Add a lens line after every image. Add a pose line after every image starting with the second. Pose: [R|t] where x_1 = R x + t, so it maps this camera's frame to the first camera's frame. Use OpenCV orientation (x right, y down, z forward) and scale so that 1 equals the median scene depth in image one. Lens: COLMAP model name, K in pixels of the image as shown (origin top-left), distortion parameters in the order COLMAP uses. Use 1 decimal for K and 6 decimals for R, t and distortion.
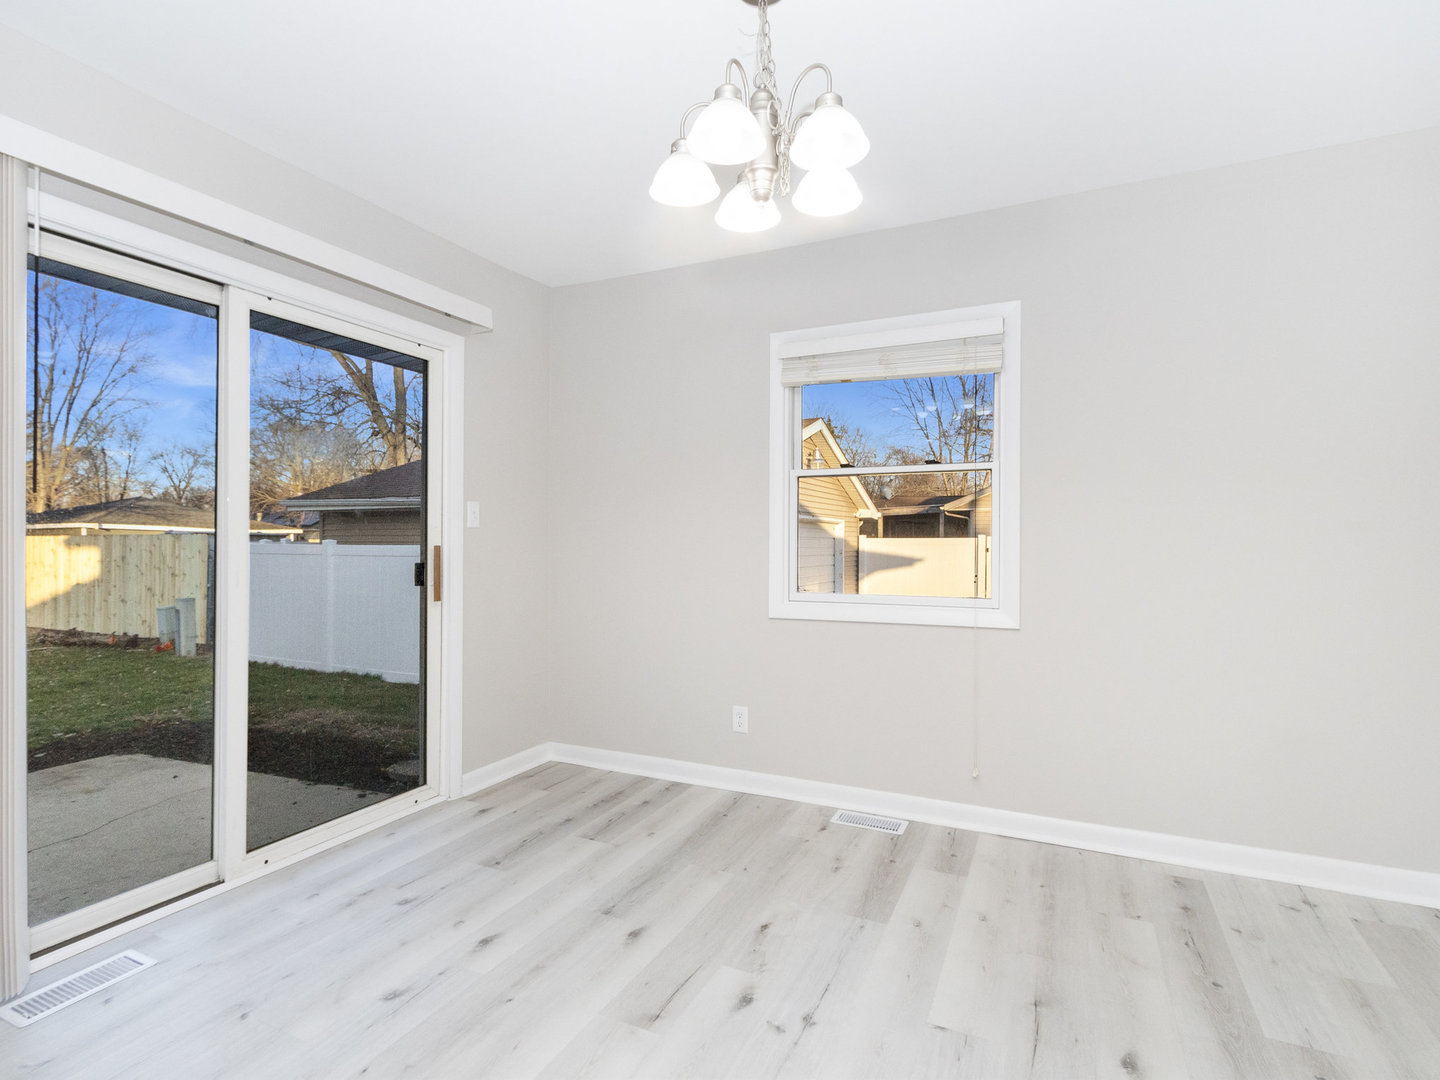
lens RADIAL K [[713.5, 0, 720.0], [0, 713.5, 540.0], [0, 0, 1]] dist [-0.003656, -0.000313]
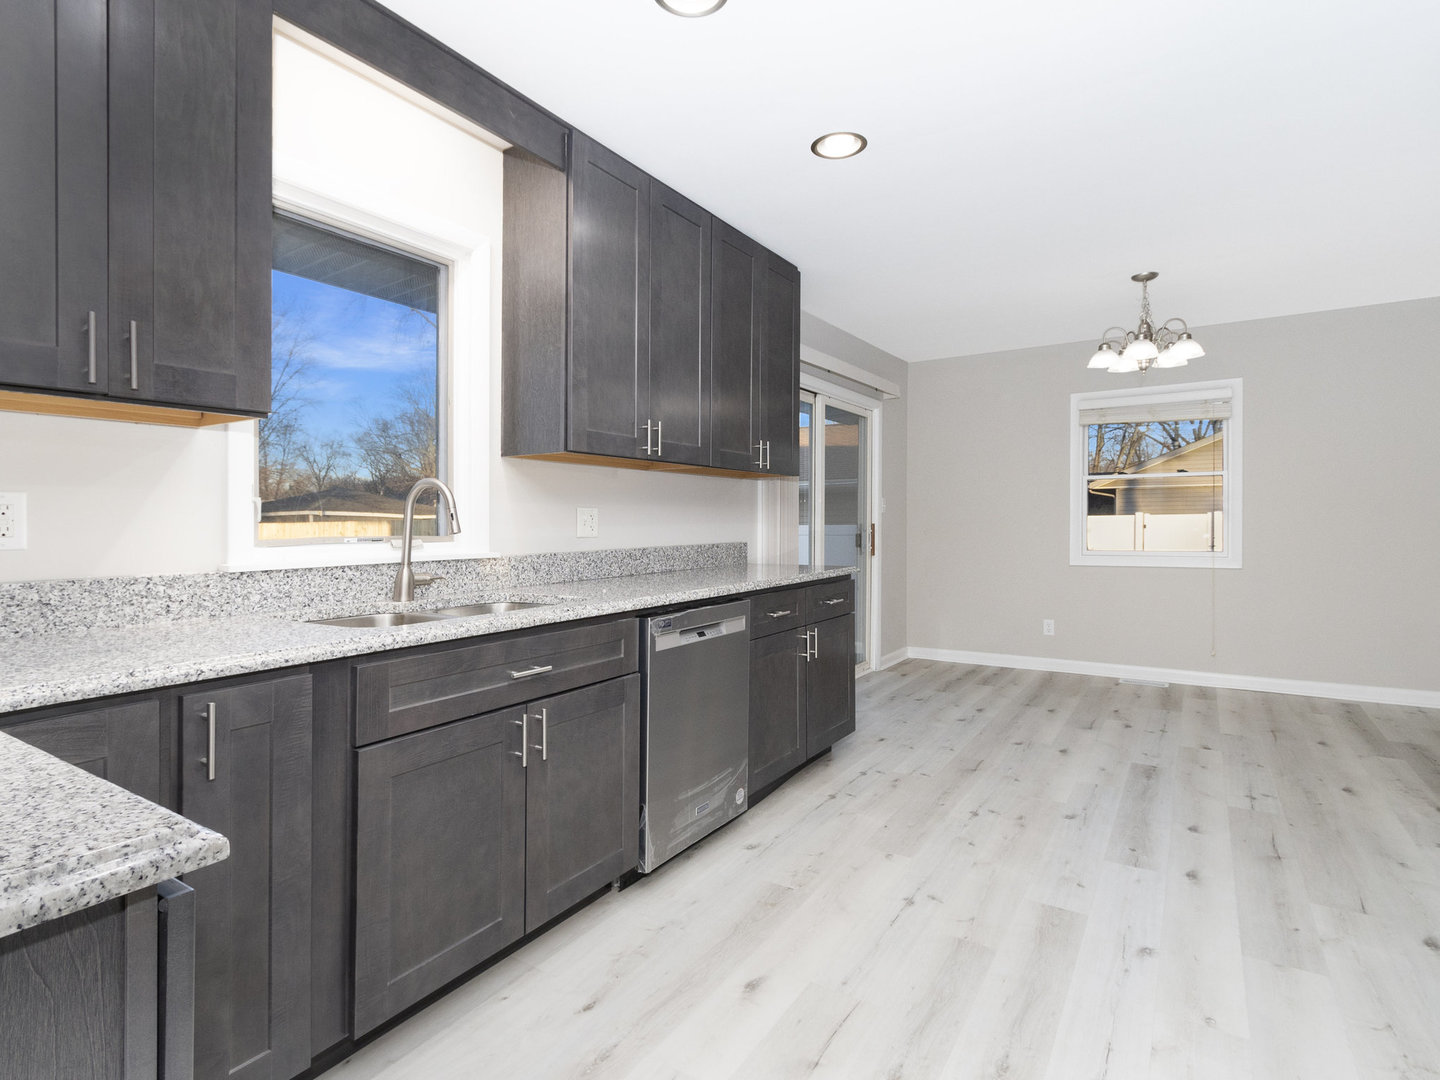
lens RADIAL K [[740.8, 0, 720.0], [0, 740.8, 540.0], [0, 0, 1]] dist [0.012342, 0.000217]
pose [[0.992024, -0.006580, -0.125874, -0.521168], [0.009857, 0.999628, 0.025433, -0.003568], [0.125659, -0.026471, 0.991720, -0.818646]]
